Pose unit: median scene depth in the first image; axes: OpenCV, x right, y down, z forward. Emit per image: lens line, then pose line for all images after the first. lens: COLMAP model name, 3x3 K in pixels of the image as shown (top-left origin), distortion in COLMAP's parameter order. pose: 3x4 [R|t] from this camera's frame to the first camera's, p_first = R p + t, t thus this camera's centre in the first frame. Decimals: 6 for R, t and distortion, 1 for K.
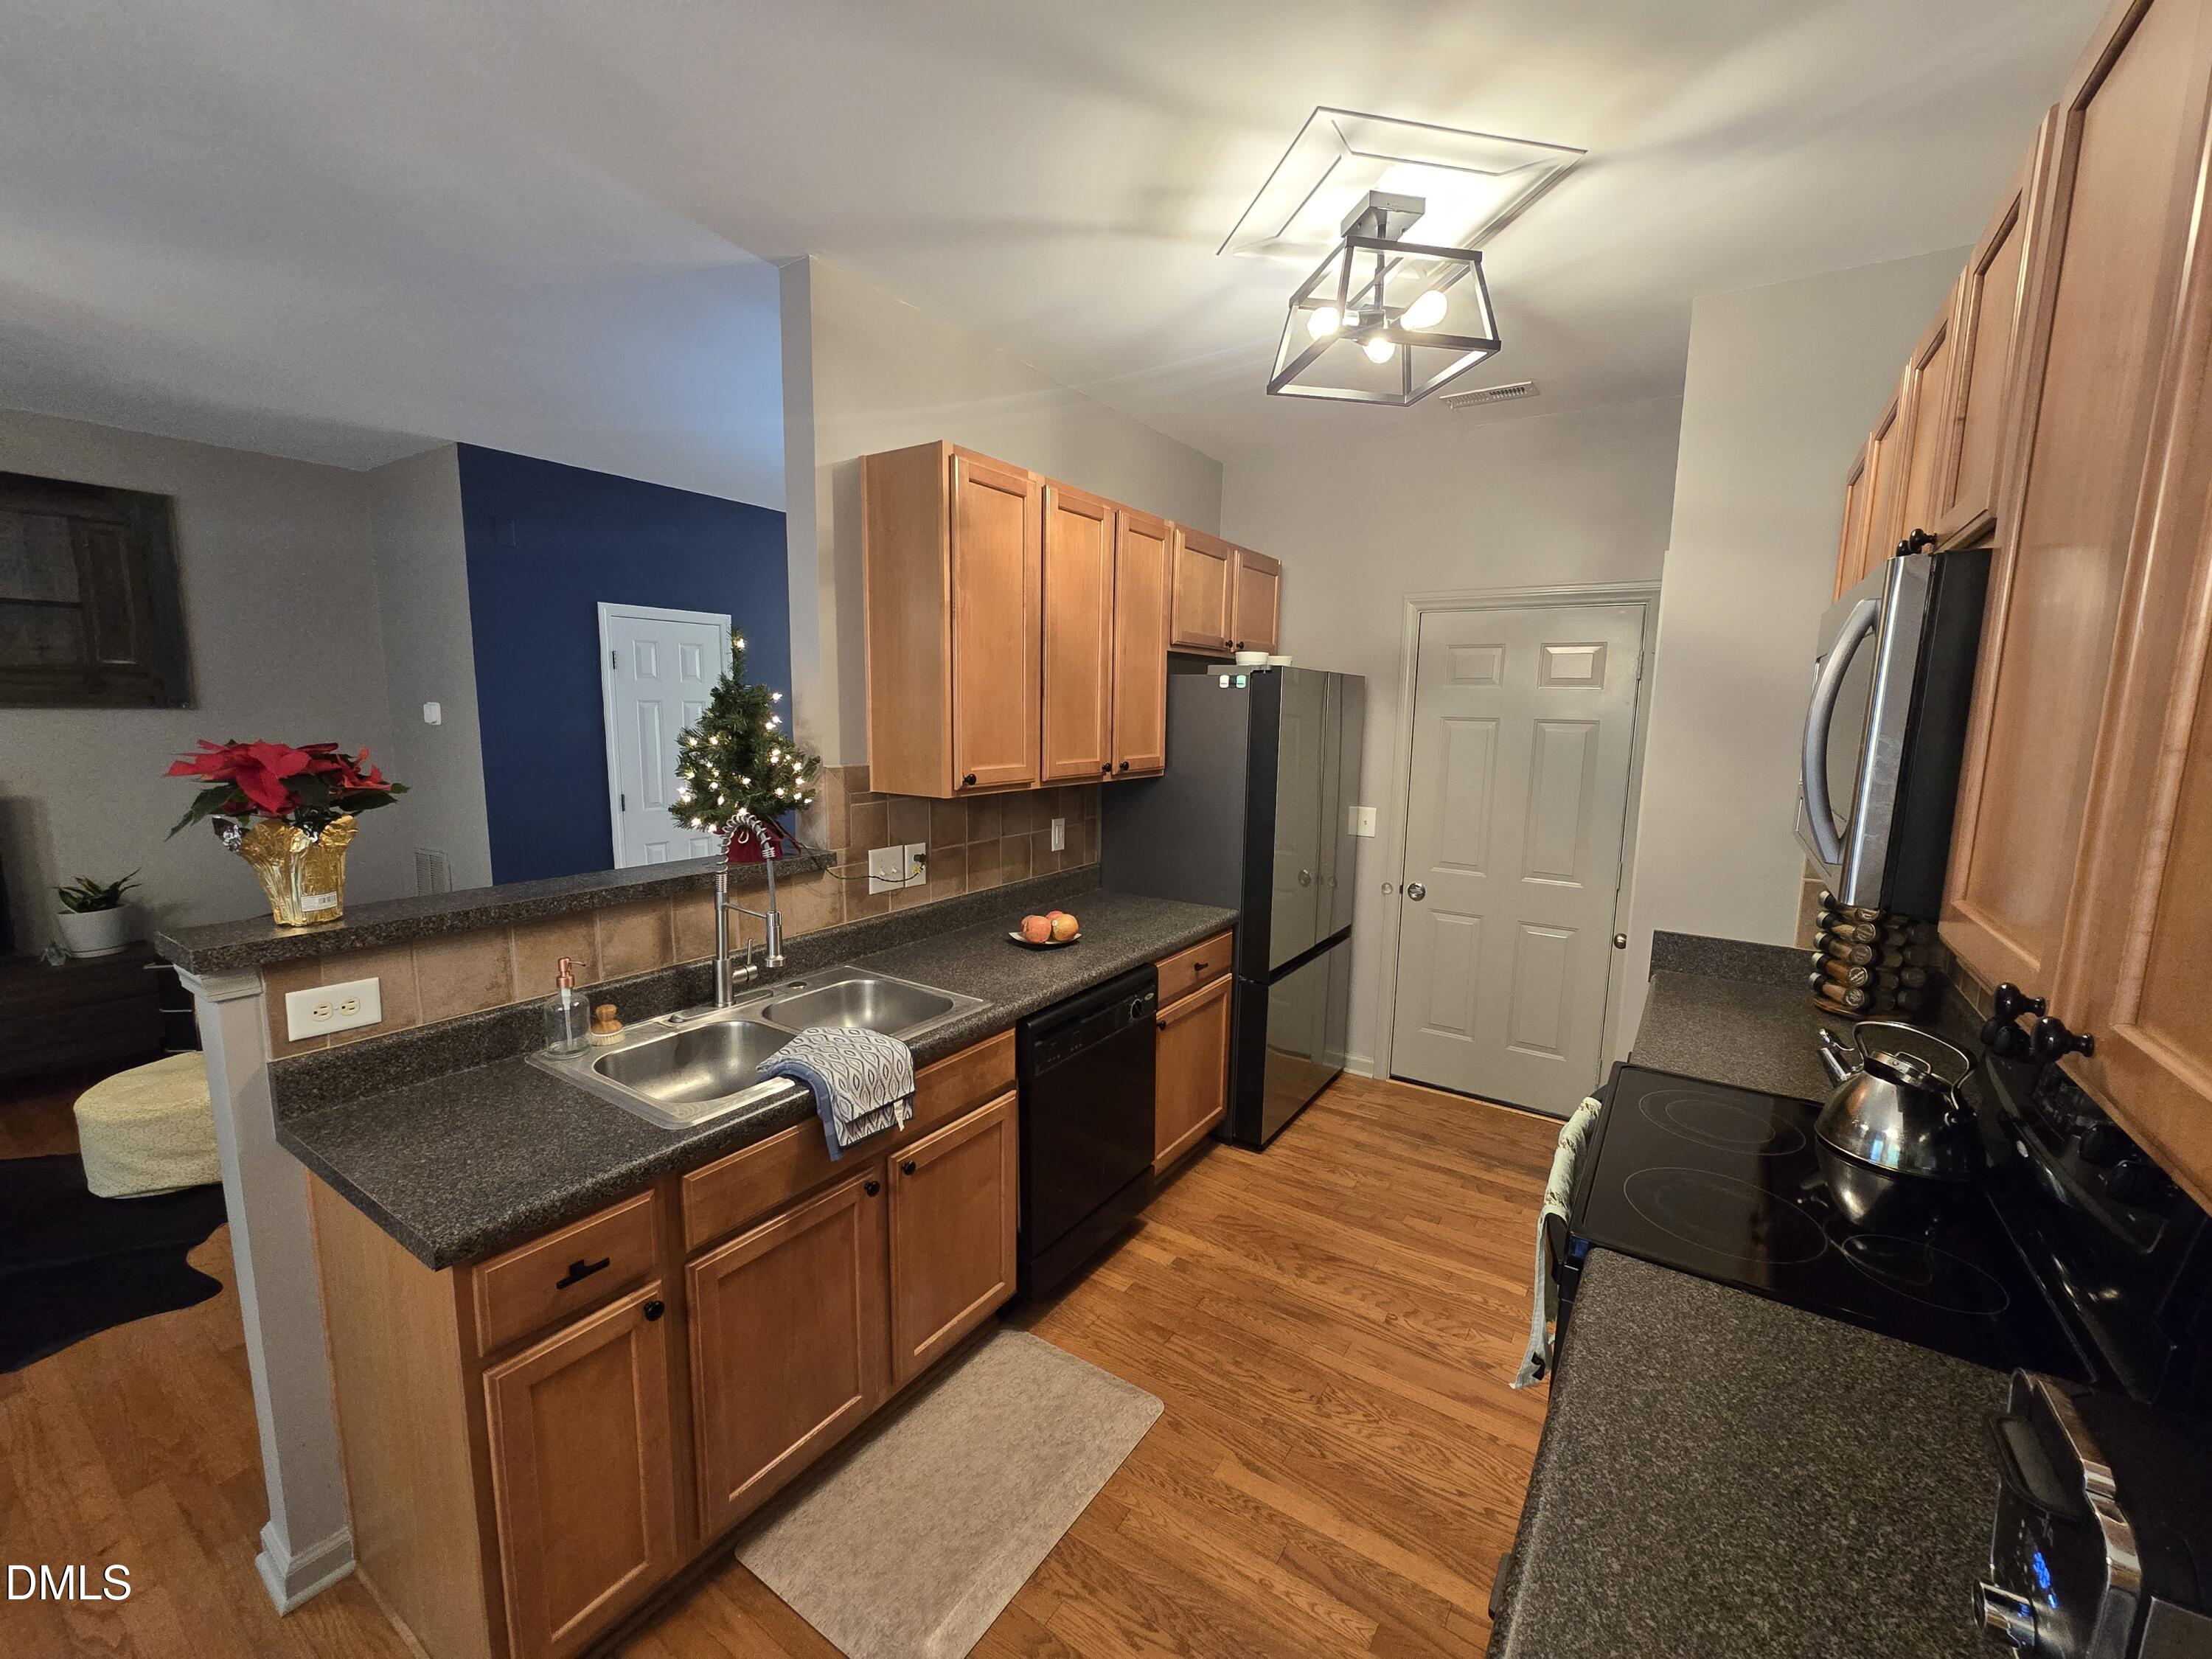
lens RADIAL K [[903.1, 0, 1117.7], [0, 903.1, 831.9], [0, 0, 1]] dist [-0.001960, 0.001085]
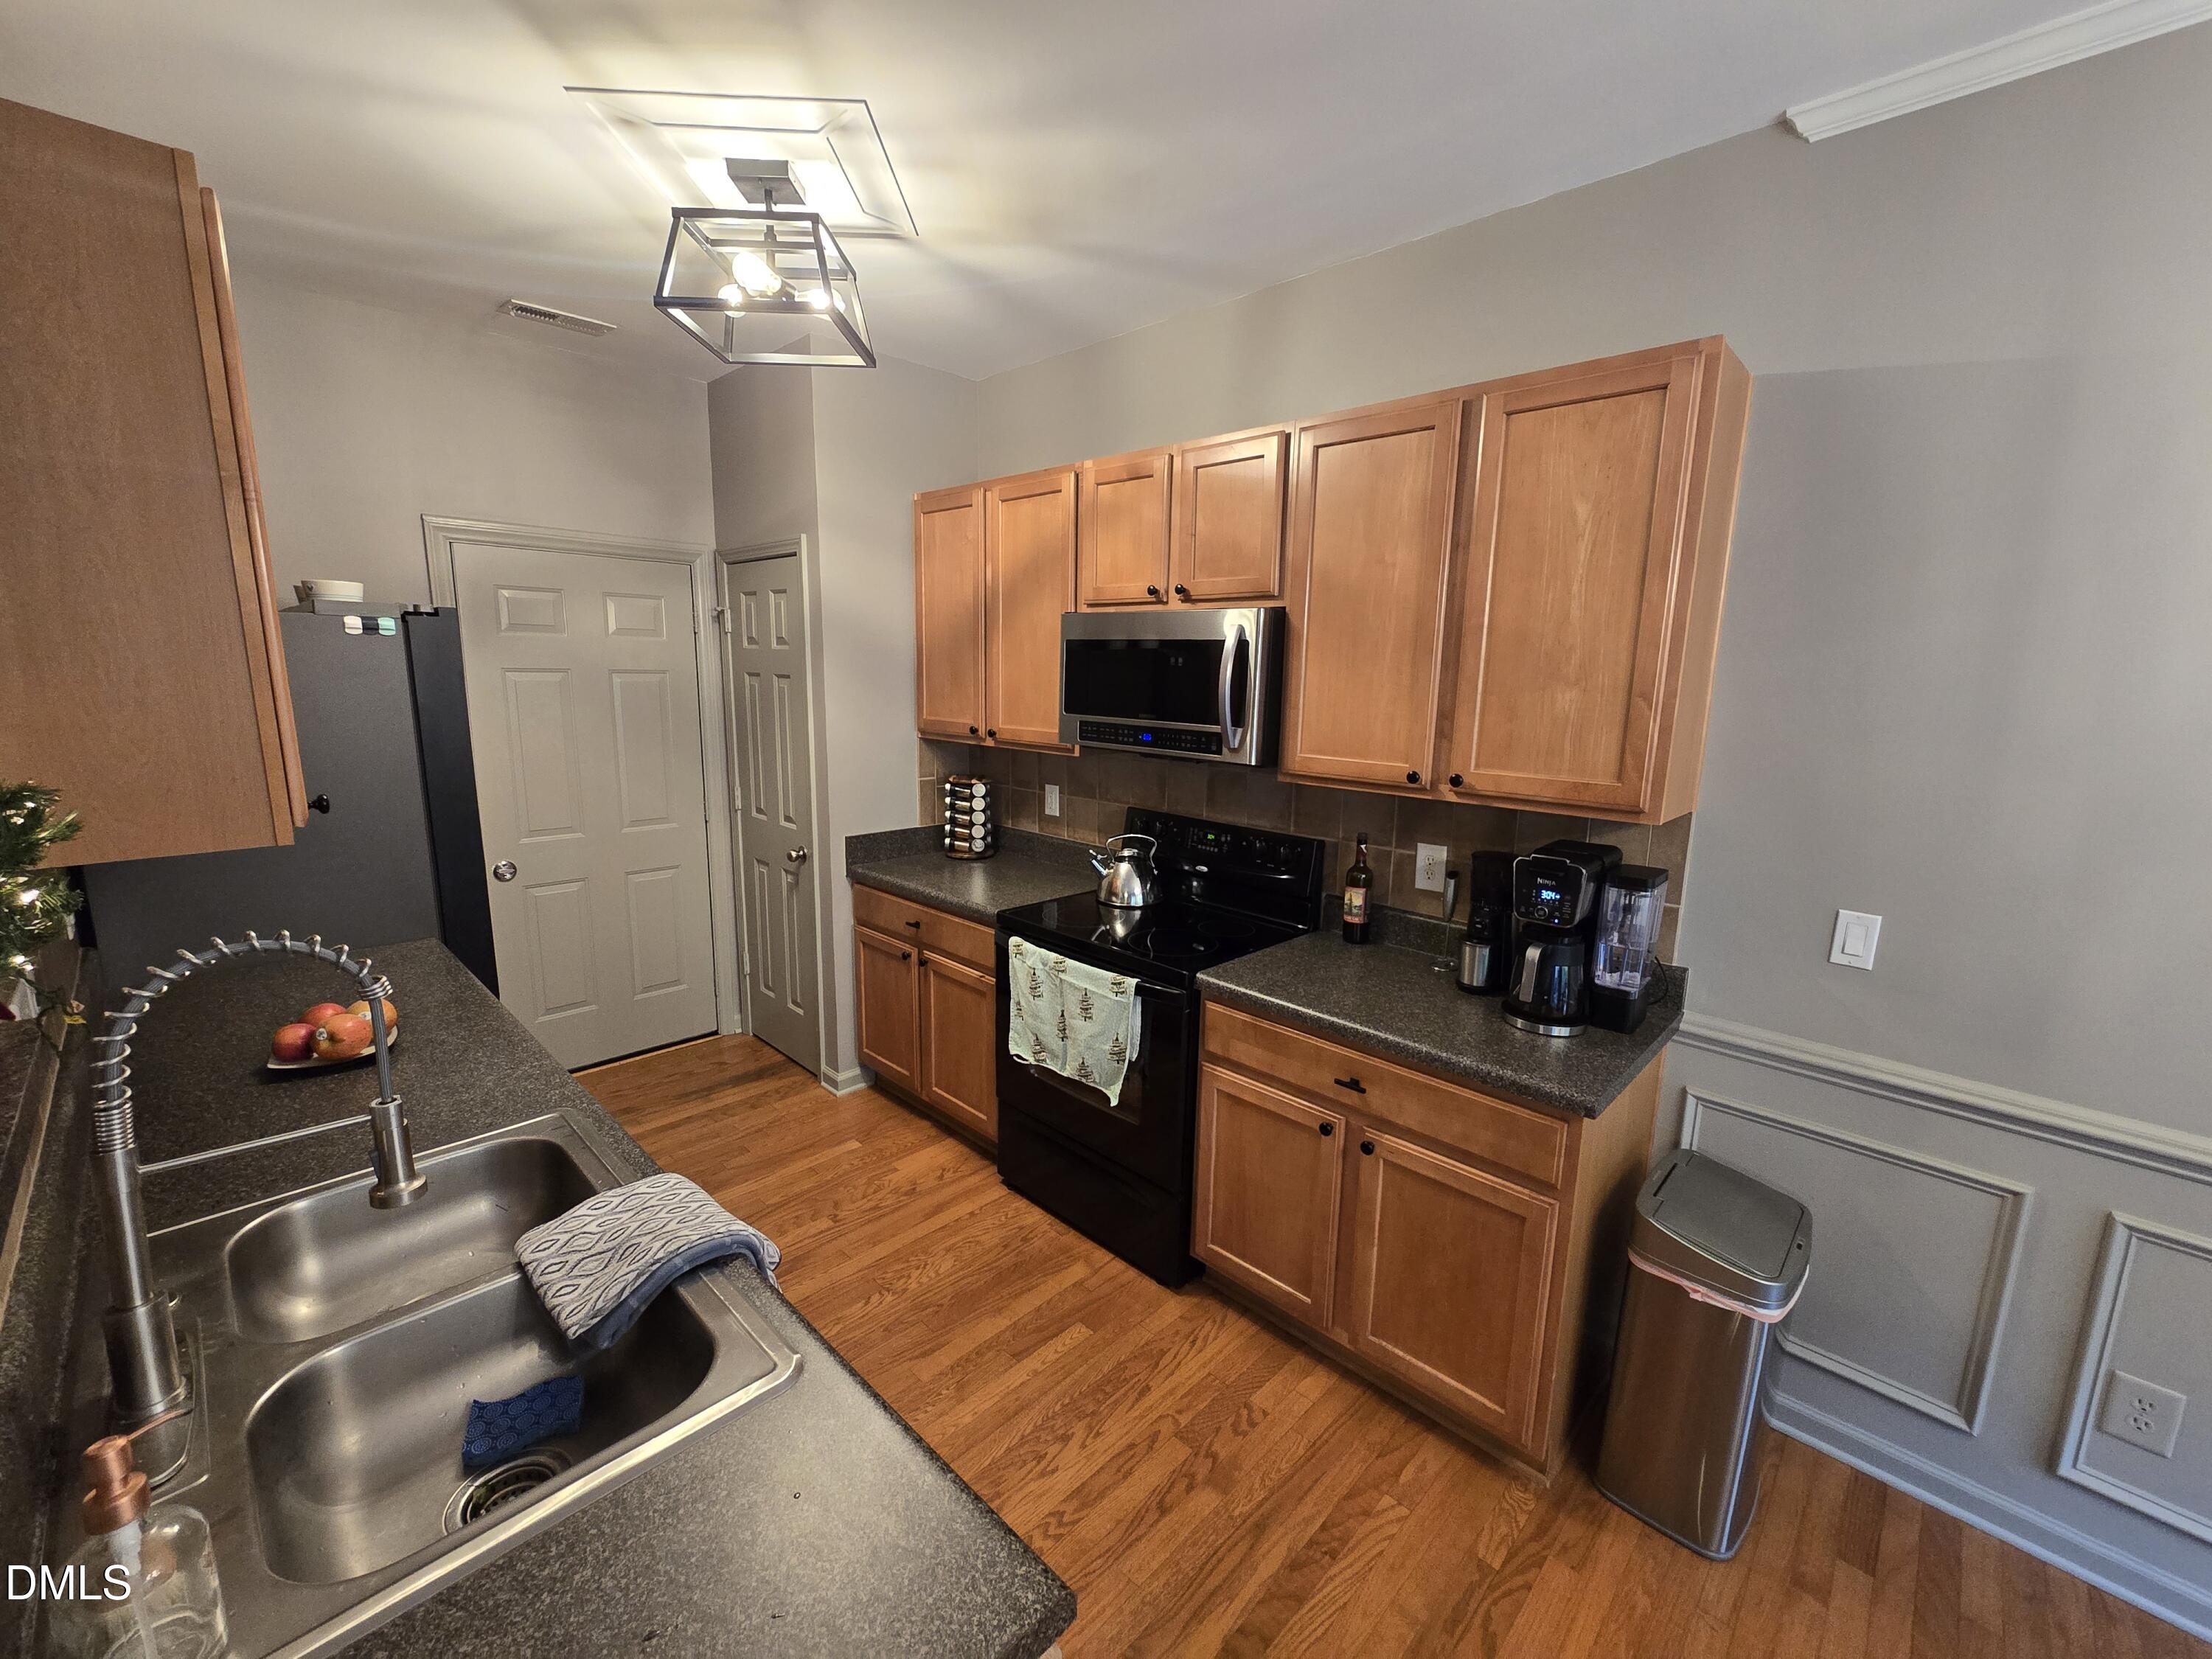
lens RADIAL K [[903.1, 0, 1111.4], [0, 903.1, 830.1], [0, 0, 1]] dist [-0.001960, 0.001085]
pose [[0.189660, -0.189317, 0.963425, -0.693760], [0.121427, 0.978225, 0.168321, -0.086064], [-0.974312, 0.085062, 0.208518, 0.439232]]
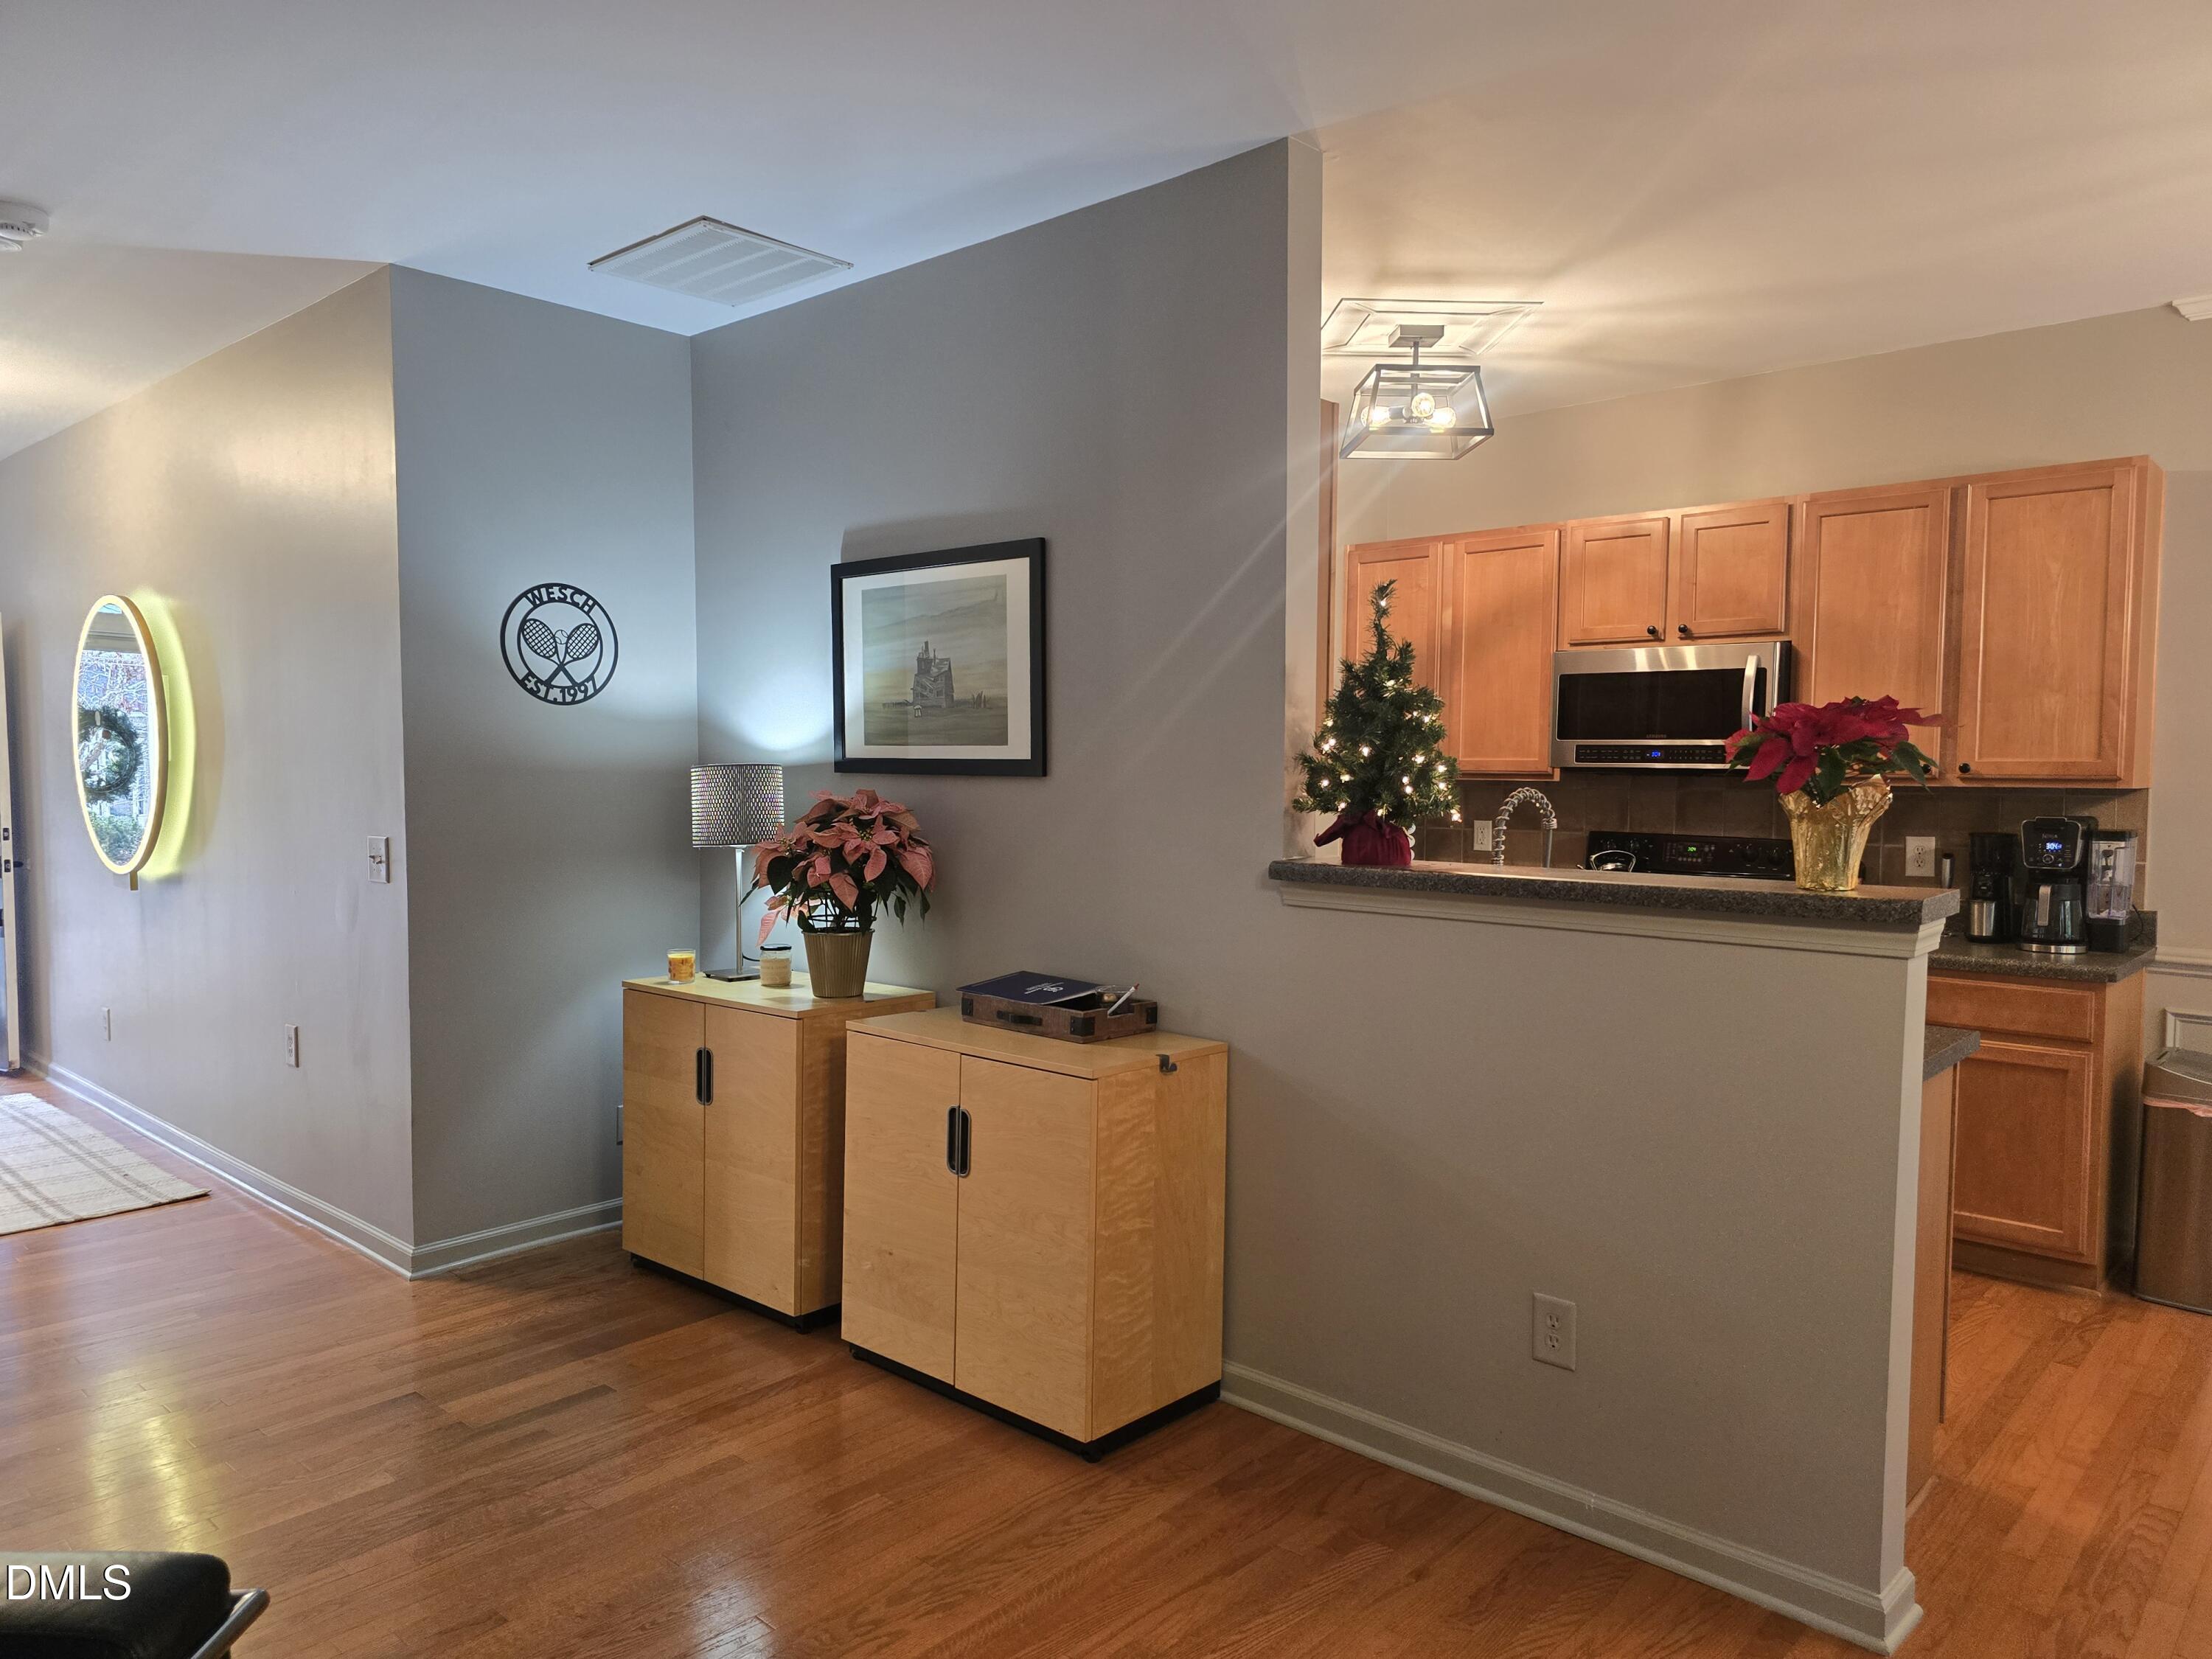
lens RADIAL K [[1493.8, 0, 1109.7], [0, 1493.8, 847.5], [0, 0, 1]] dist [0.030923, -0.012620]
pose [[0.157434, -0.078651, 0.984393, -1.907792], [0.139741, 0.988567, 0.056636, -0.105604], [-0.977592, 0.128644, 0.166625, 1.086362]]
